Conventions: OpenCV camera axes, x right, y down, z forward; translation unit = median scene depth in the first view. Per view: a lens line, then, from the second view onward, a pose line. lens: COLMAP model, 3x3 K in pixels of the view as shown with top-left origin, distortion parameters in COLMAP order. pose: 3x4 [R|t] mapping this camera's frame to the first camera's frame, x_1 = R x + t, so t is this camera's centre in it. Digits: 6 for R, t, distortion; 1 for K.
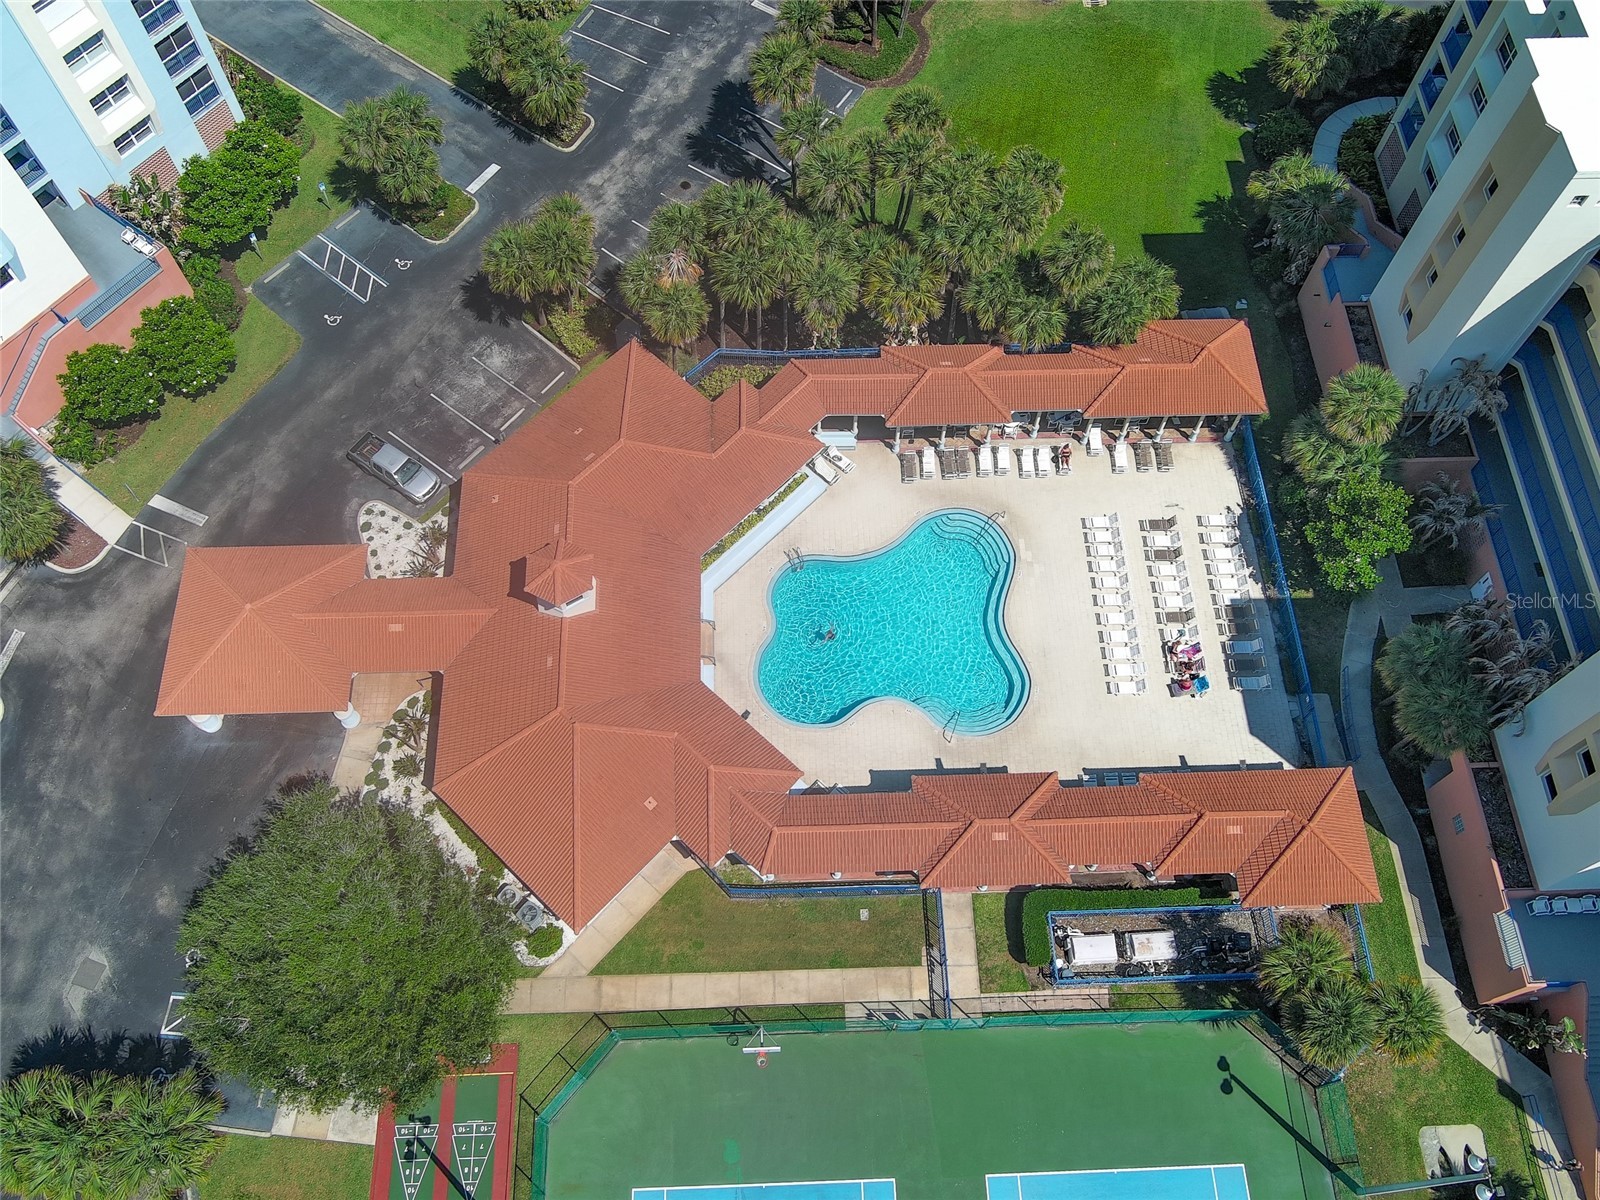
lens RADIAL K [[1321.0, 0, 800.7], [0, 1321.0, 594.2], [0, 0, 1]] dist [0.012916, -0.021911]
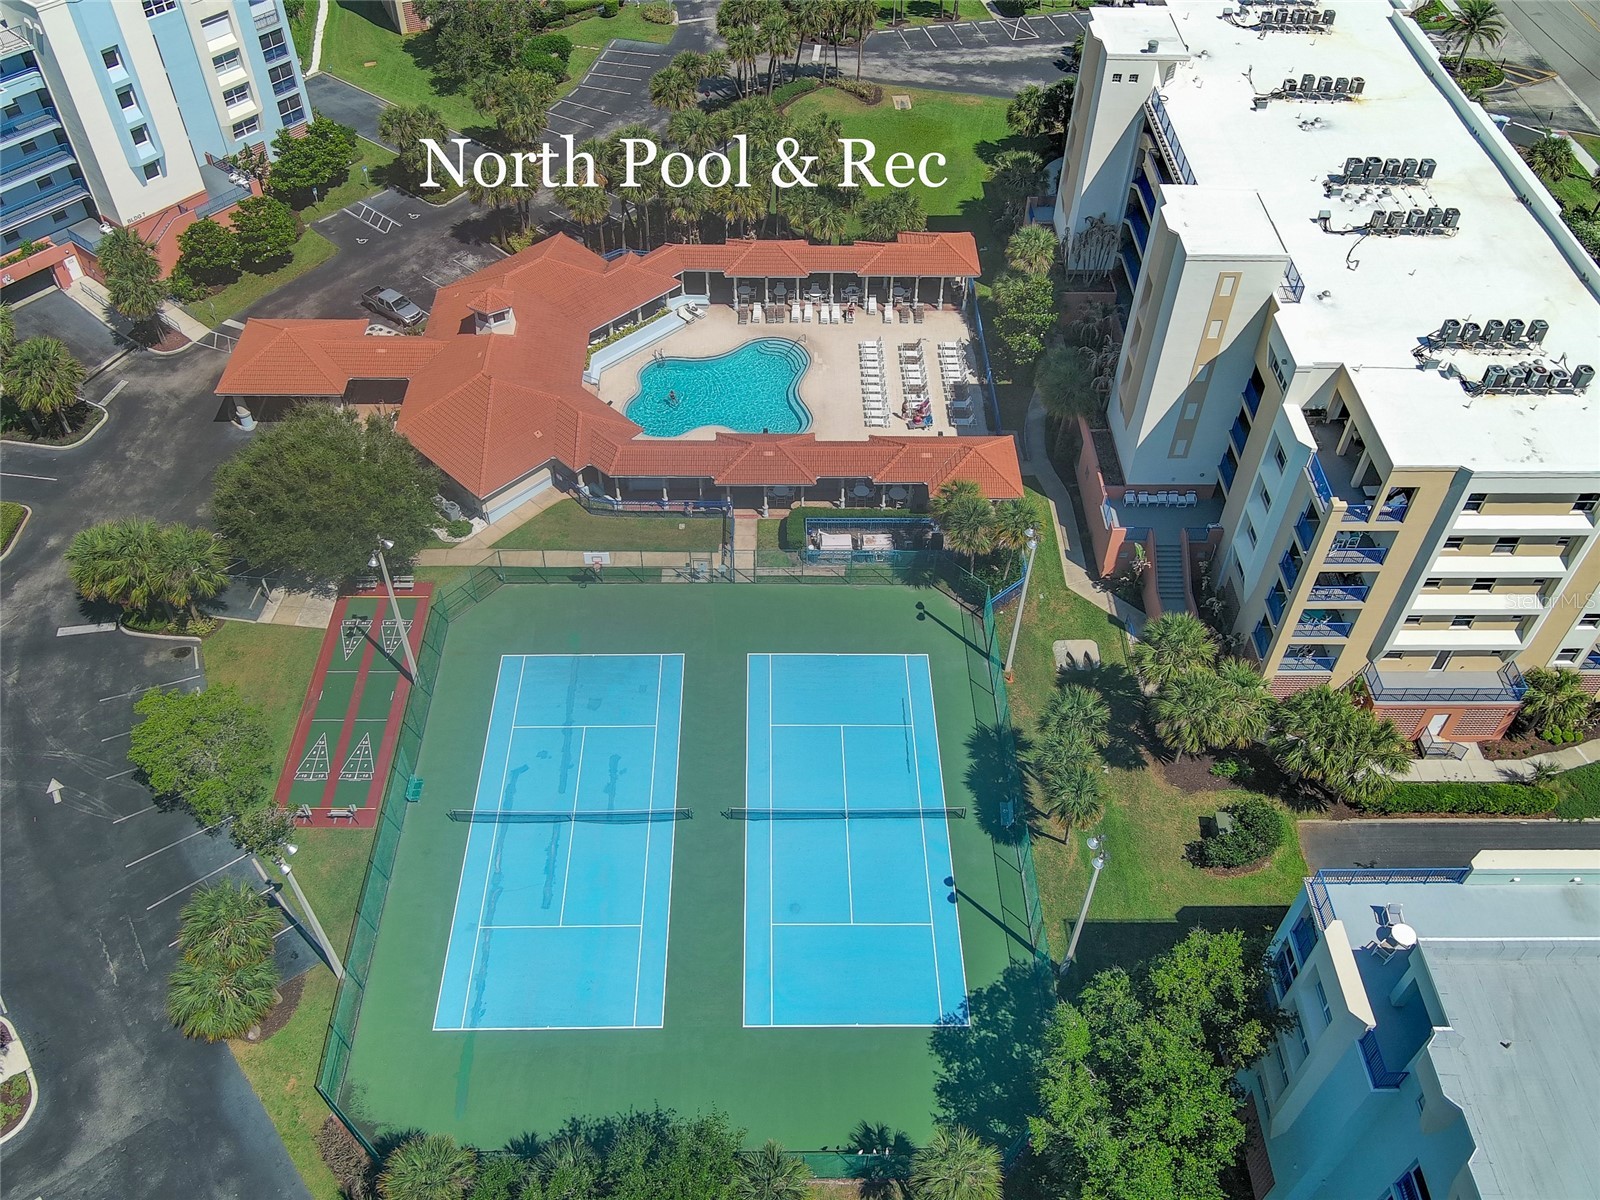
lens RADIAL K [[1321.0, 0, 800.7], [0, 1321.0, 594.2], [0, 0, 1]] dist [0.012916, -0.021911]
pose [[0.999779, 0.019506, -0.007833, 0.171667], [-0.020940, 0.956753, -0.290147, 0.655144], [0.001835, 0.290247, 0.956950, -0.328056]]
